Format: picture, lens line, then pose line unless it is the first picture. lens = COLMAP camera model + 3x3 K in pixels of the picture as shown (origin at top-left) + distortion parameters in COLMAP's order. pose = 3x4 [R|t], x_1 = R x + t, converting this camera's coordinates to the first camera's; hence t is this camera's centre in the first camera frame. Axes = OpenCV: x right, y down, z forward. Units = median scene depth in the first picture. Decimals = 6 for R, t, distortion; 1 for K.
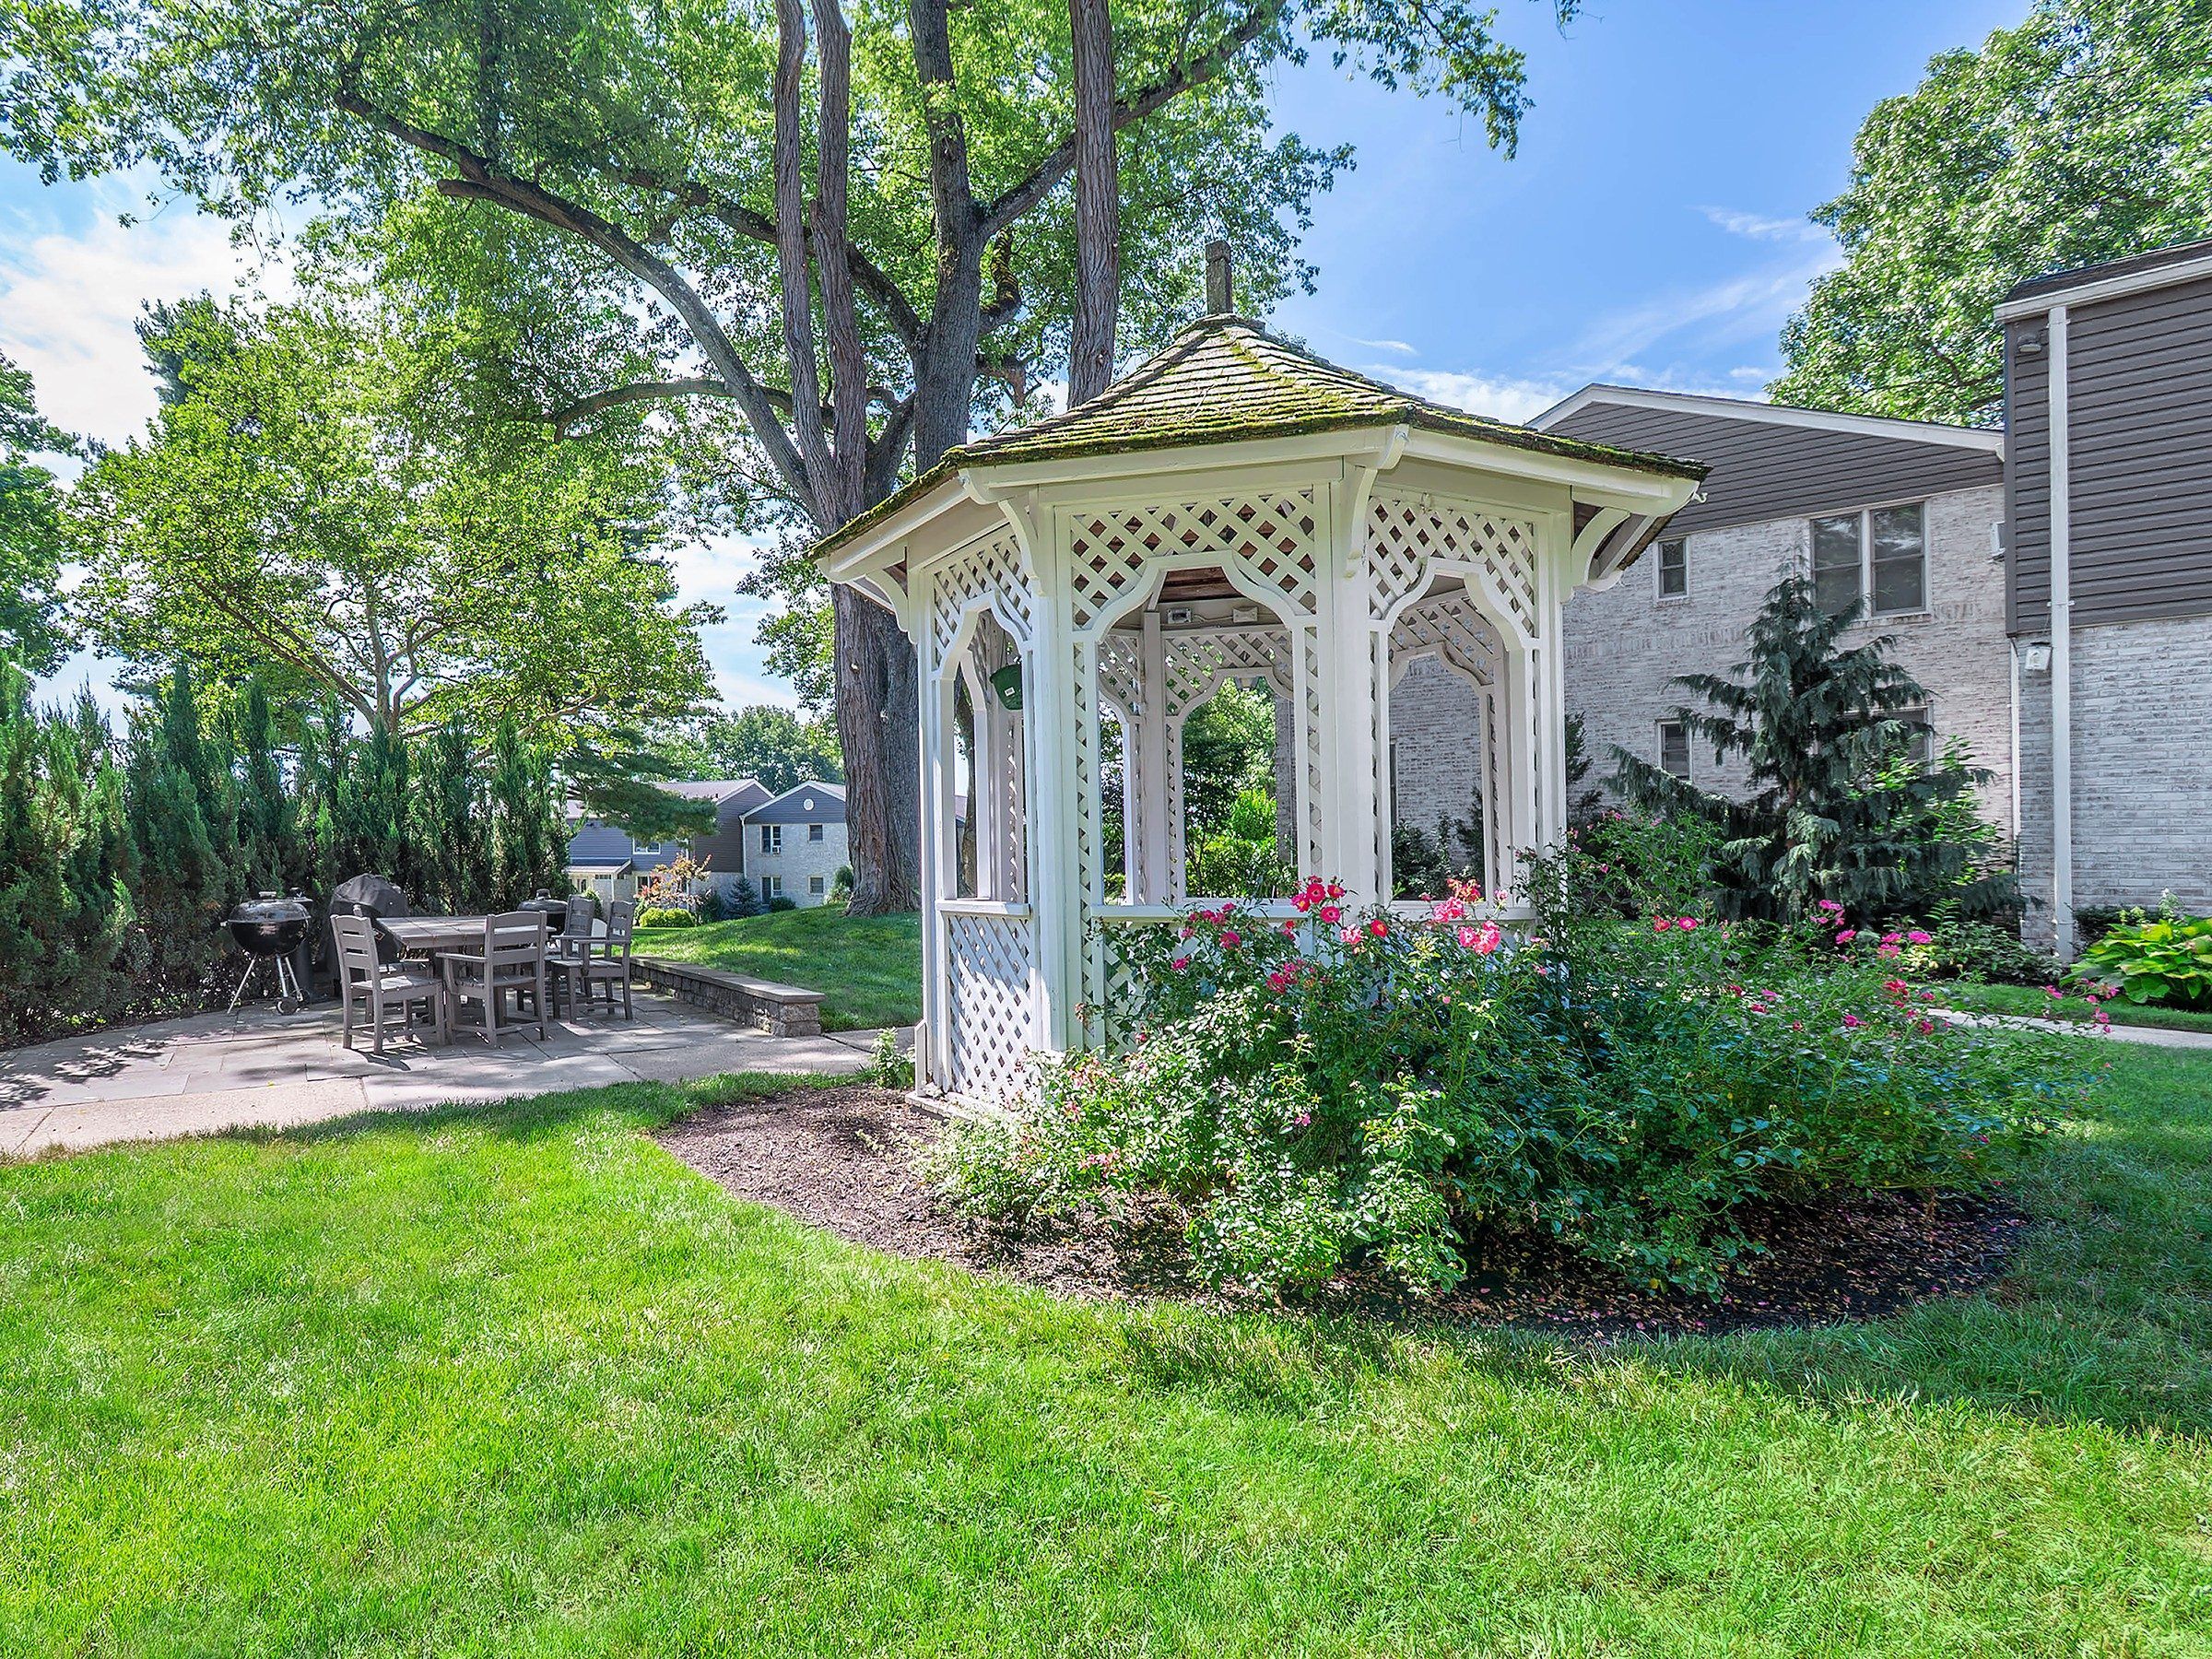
lens RADIAL K [[1161.4, 0, 1105.1], [0, 1161.4, 839.1], [0, 0, 1]] dist [0.001096, 0.000493]
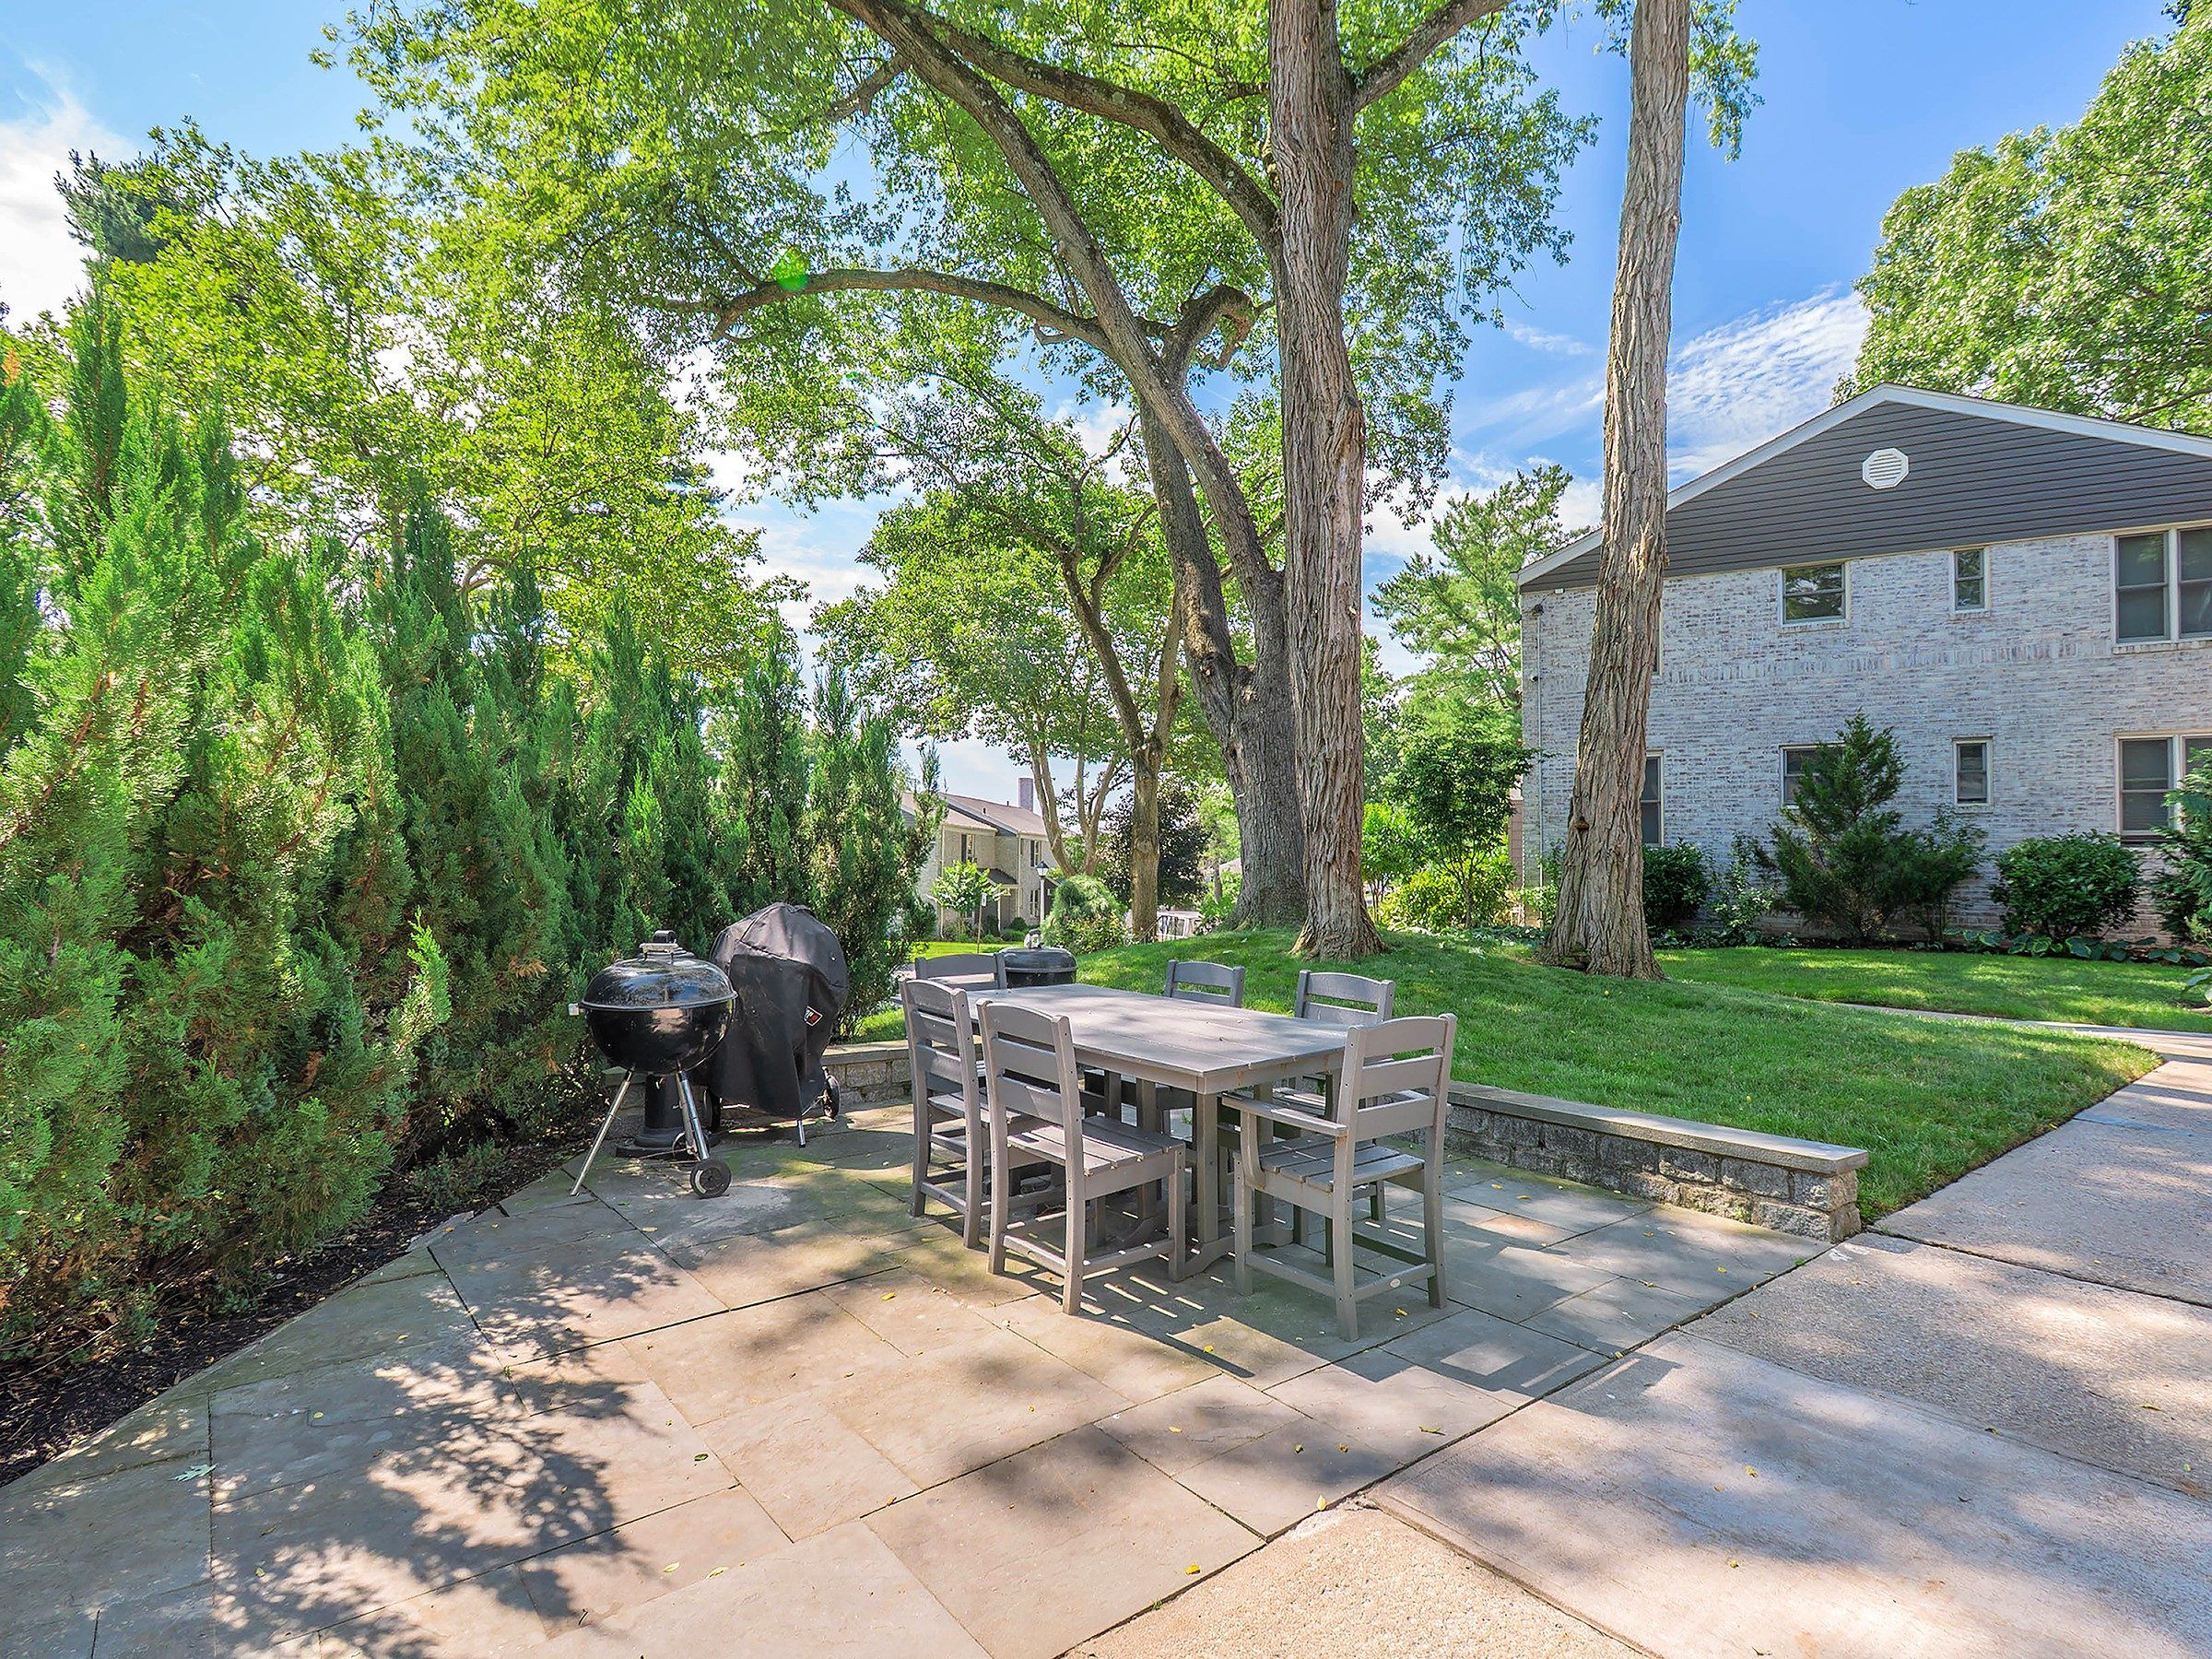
lens RADIAL K [[1015.8, 0, 1106.0], [0, 1015.8, 829.5], [0, 0, 1]] dist [0.001808, 0.000161]
pose [[0.986530, 0.021884, 0.162113, -0.252417], [-0.018652, 0.999596, -0.021432, 0.001194], [-0.162516, 0.018120, 0.986539, 0.224516]]
